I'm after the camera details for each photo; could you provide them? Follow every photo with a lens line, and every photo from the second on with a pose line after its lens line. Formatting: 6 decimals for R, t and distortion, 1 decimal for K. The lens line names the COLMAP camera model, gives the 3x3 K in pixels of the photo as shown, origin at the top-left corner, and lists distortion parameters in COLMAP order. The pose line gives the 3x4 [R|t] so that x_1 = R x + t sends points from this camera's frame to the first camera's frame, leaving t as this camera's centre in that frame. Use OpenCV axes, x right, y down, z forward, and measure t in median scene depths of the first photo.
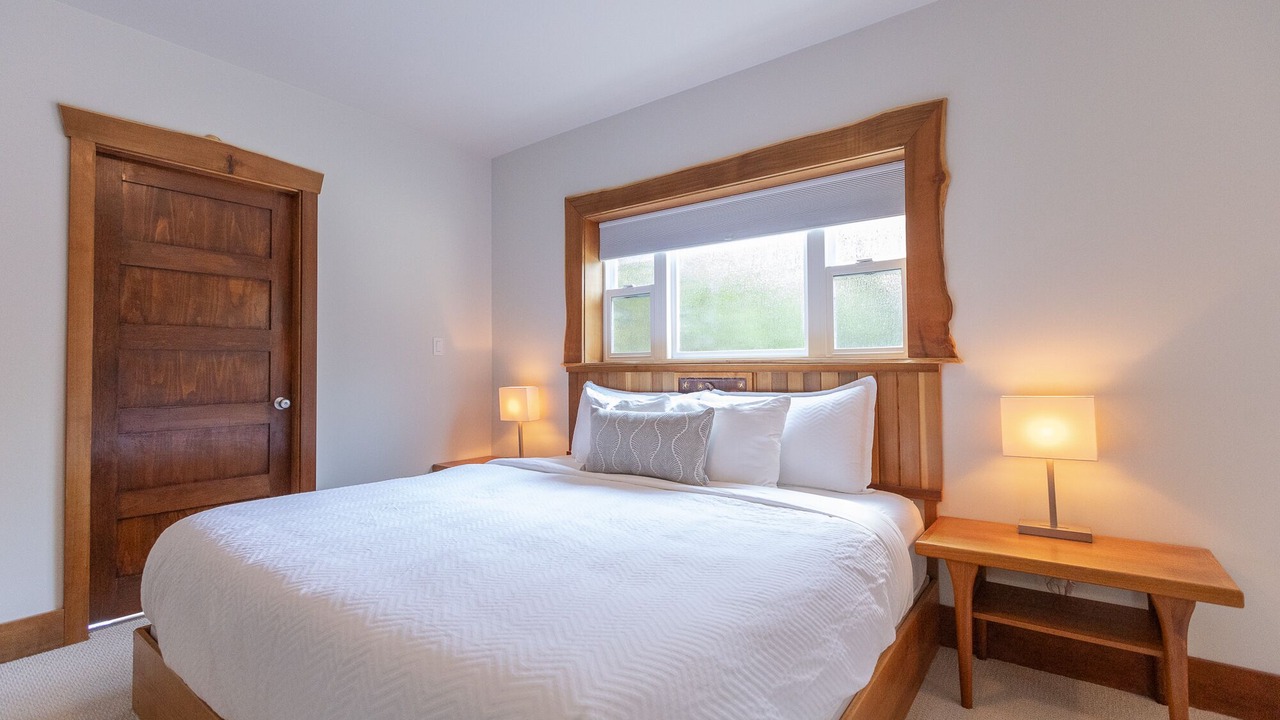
lens RADIAL K [[576.4, 0, 638.9], [0, 576.4, 355.0], [0, 0, 1]] dist [-0.000889, -0.000218]
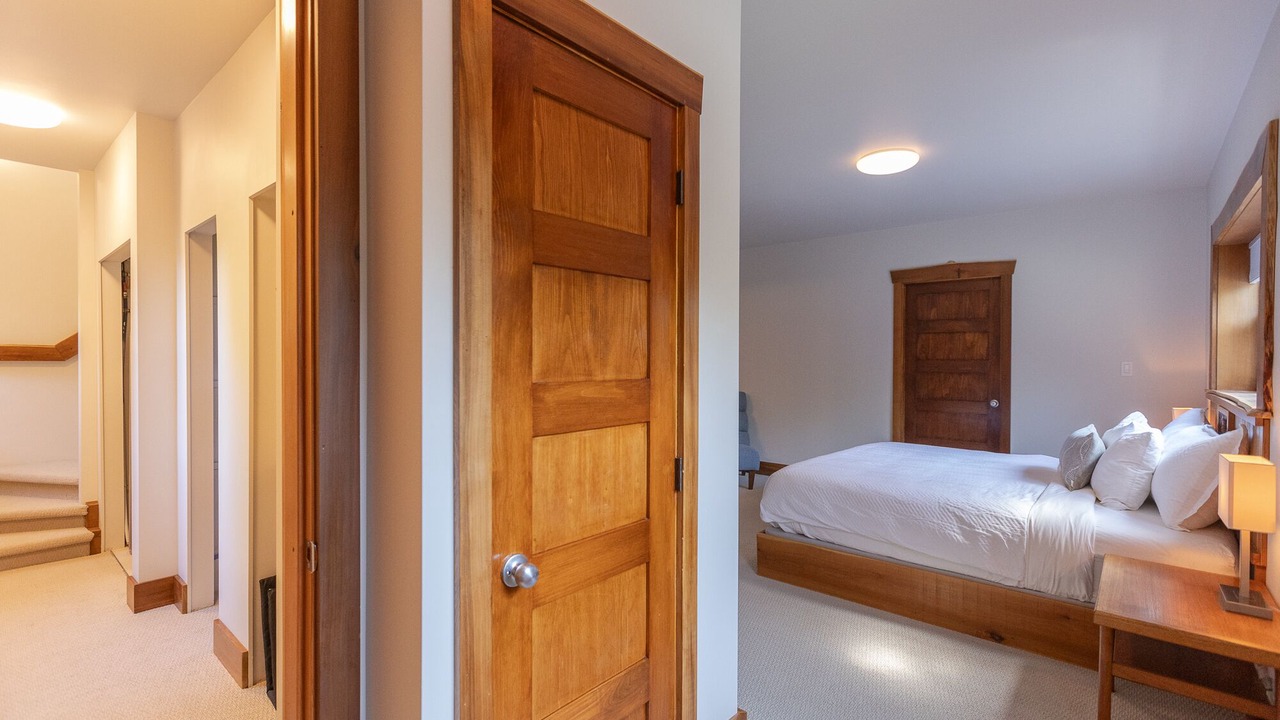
lens RADIAL K [[576.4, 0, 638.7], [0, 576.4, 363.8], [0, 0, 1]] dist [-0.000889, -0.000218]
pose [[-0.071495, 0.005547, -0.997426, 1.214601], [0.015306, 0.999873, 0.004463, -0.060208], [0.997324, -0.014947, -0.071571, 0.091113]]
